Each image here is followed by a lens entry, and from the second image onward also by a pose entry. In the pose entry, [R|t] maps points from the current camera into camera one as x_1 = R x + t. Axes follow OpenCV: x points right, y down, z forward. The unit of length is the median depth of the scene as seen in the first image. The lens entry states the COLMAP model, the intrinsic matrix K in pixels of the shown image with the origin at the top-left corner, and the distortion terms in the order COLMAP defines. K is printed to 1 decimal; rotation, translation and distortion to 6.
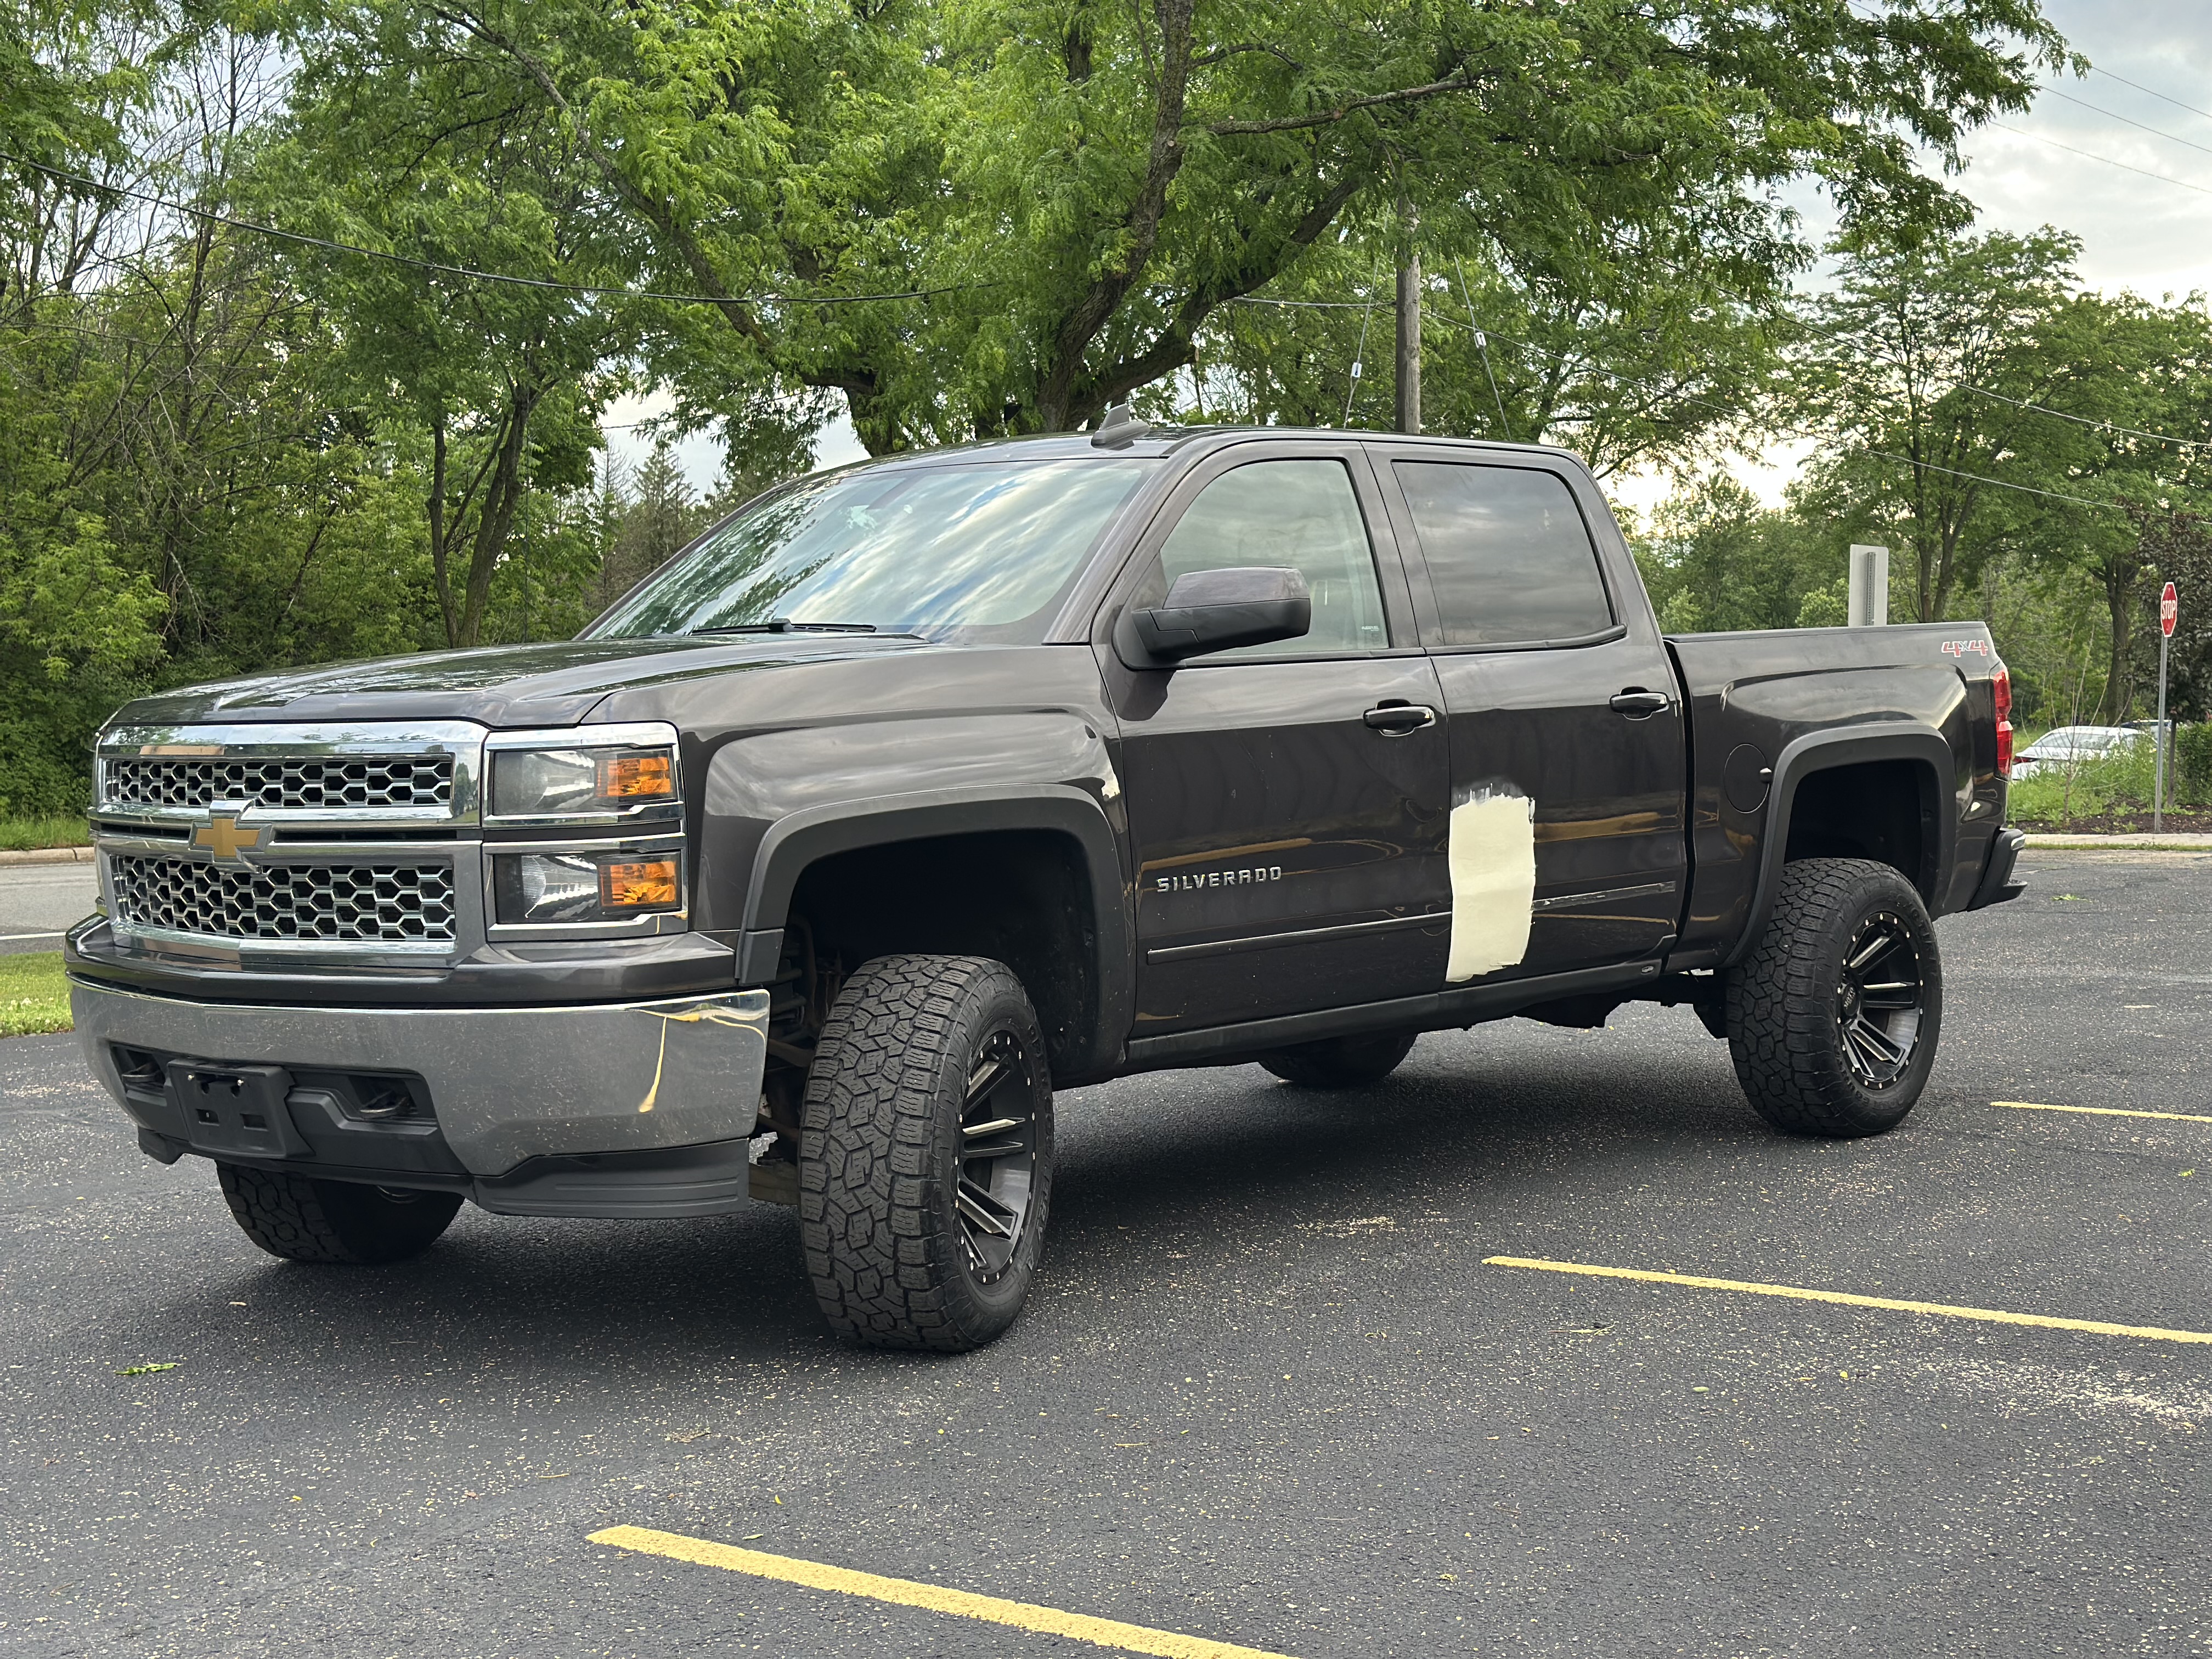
lens RADIAL K [[3004.3, 0, 1106.0], [0, 3004.3, 829.5], [0, 0, 1]] dist [0.180325, -0.298483]
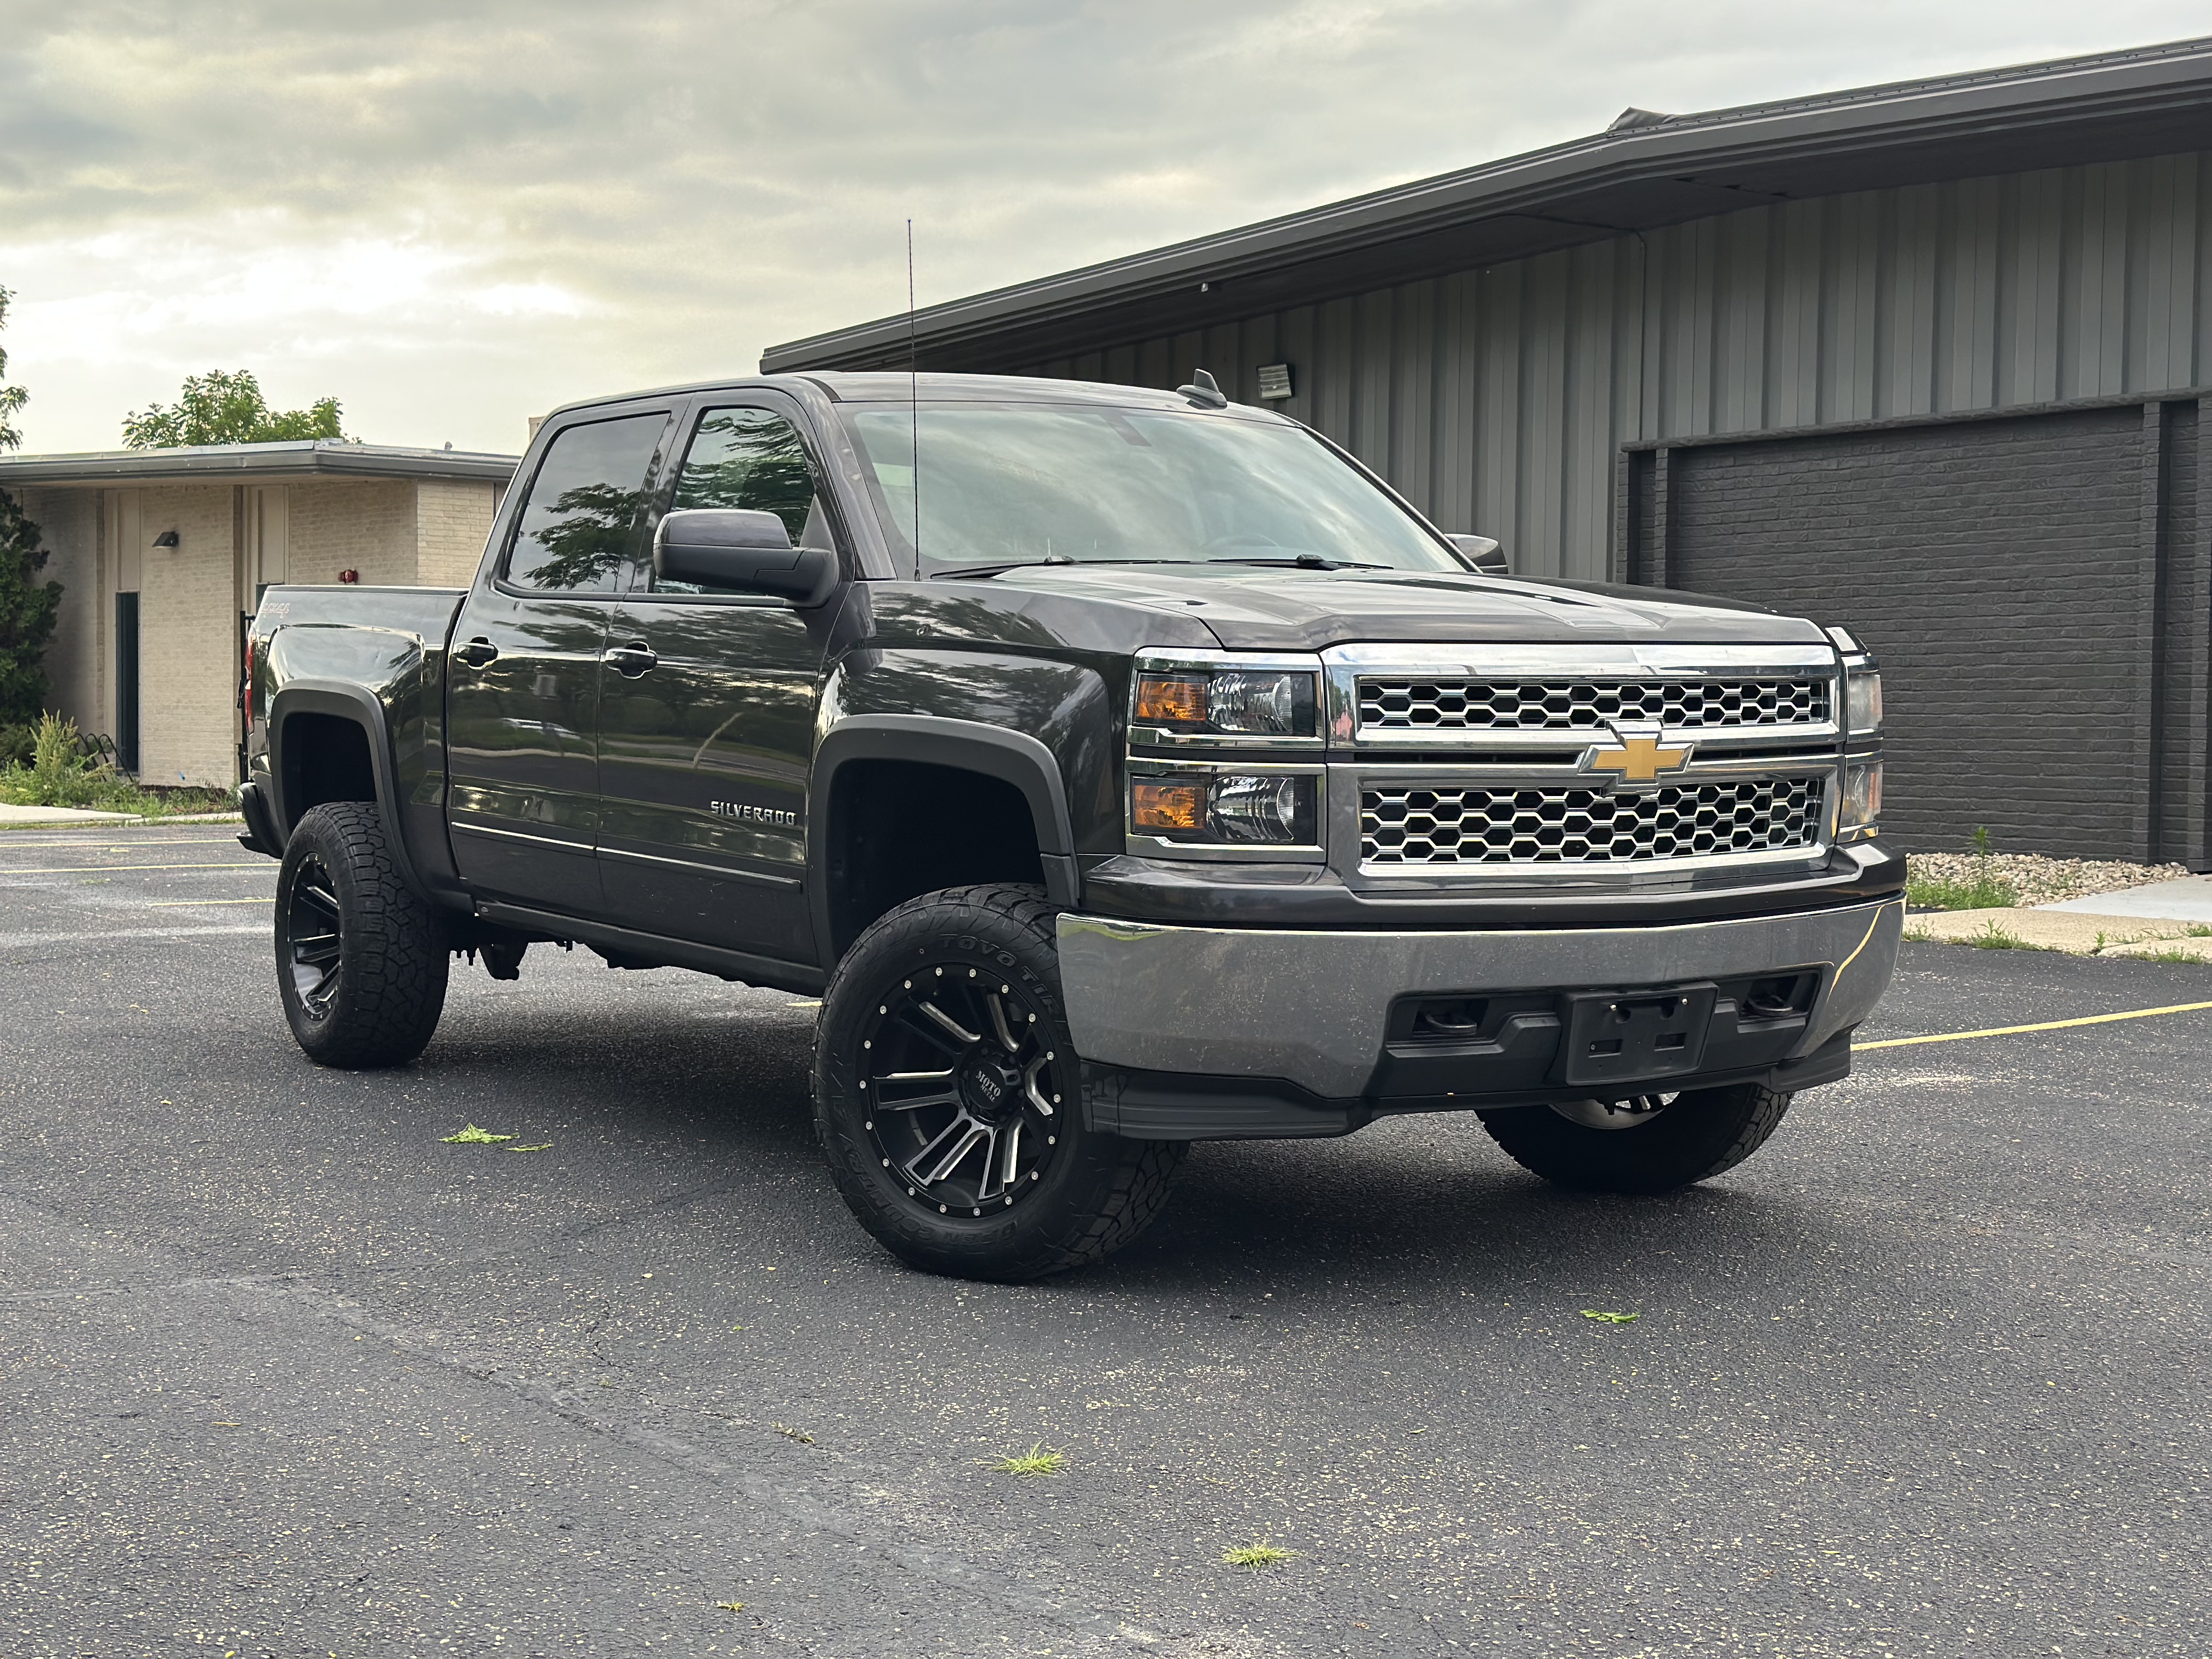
lens RADIAL K [[3004.3, 0, 1106.0], [0, 3004.3, 829.5], [0, 0, 1]] dist [0.180325, -0.298483]
pose [[0.271646, -0.031872, 0.961869, -0.204360], [0.033026, 0.999172, 0.023781, -0.000566], [-0.961830, 0.025307, 0.272474, 0.143767]]
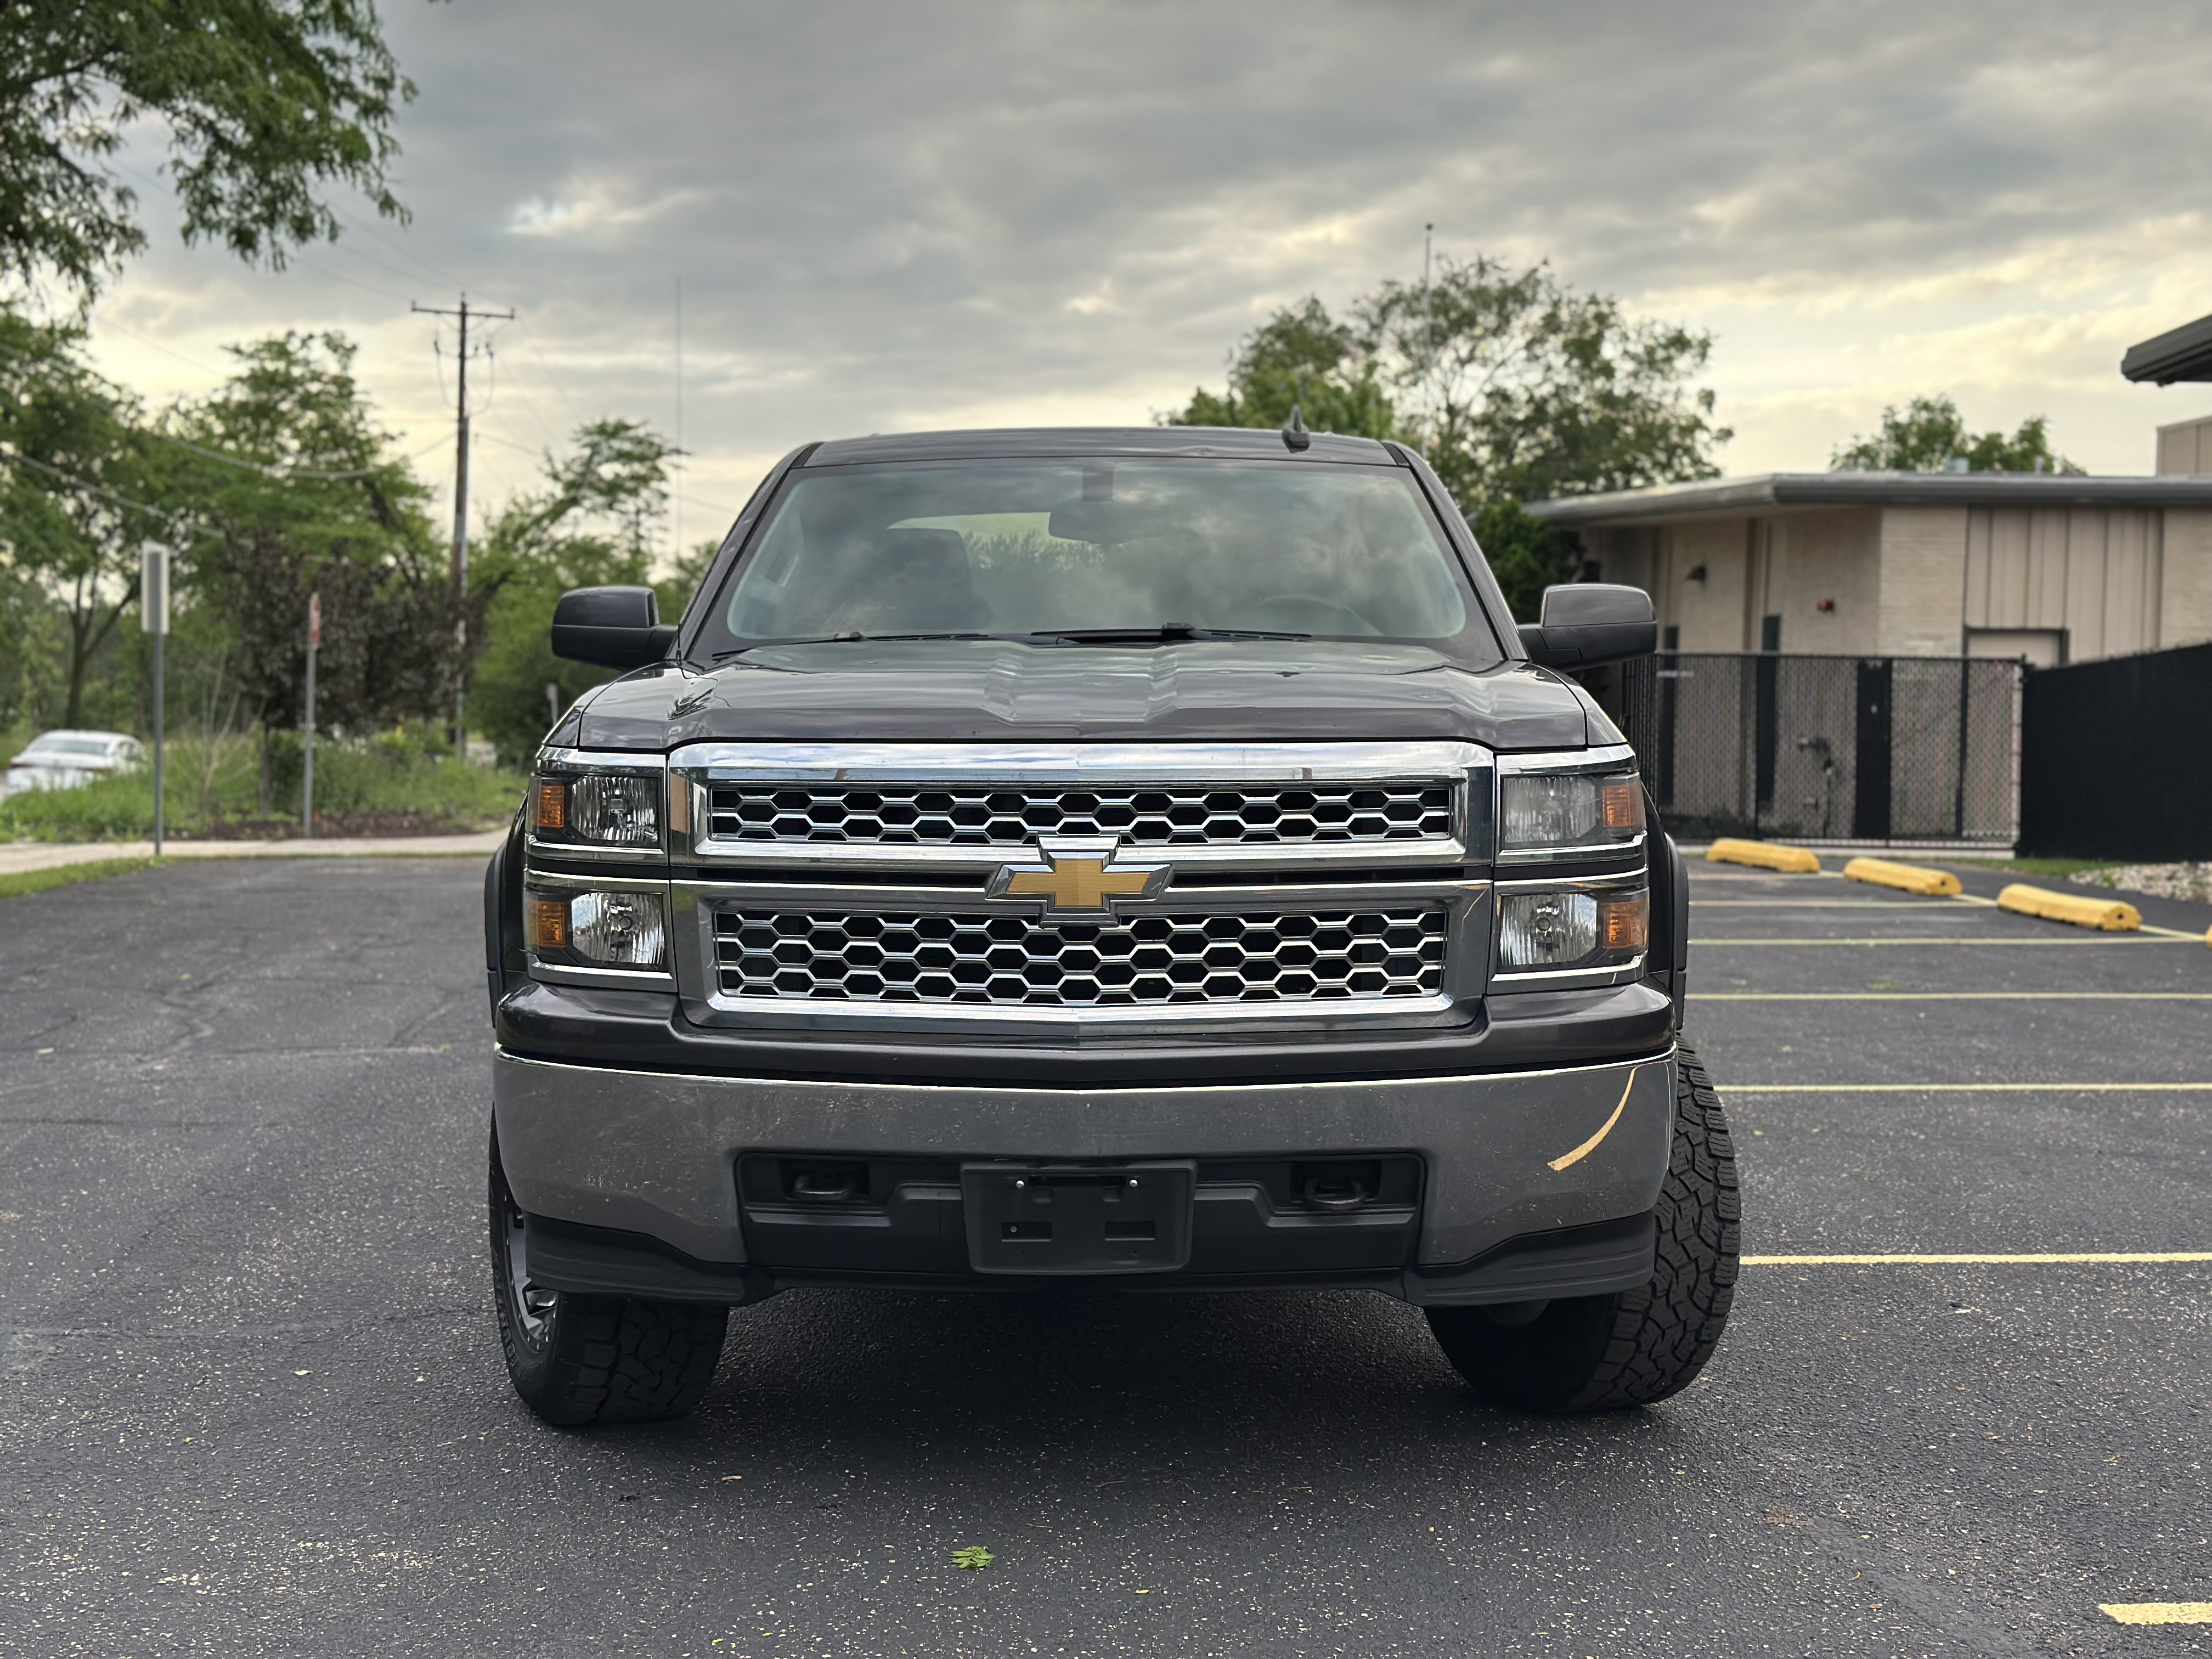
lens RADIAL K [[3004.3, 0, 1106.0], [0, 3004.3, 829.5], [0, 0, 1]] dist [0.180325, -0.298483]
pose [[0.756526, -0.012963, 0.653835, -0.128899], [0.014519, 0.999890, 0.003024, -0.002223], [-0.653803, 0.007205, 0.756631, 0.062149]]
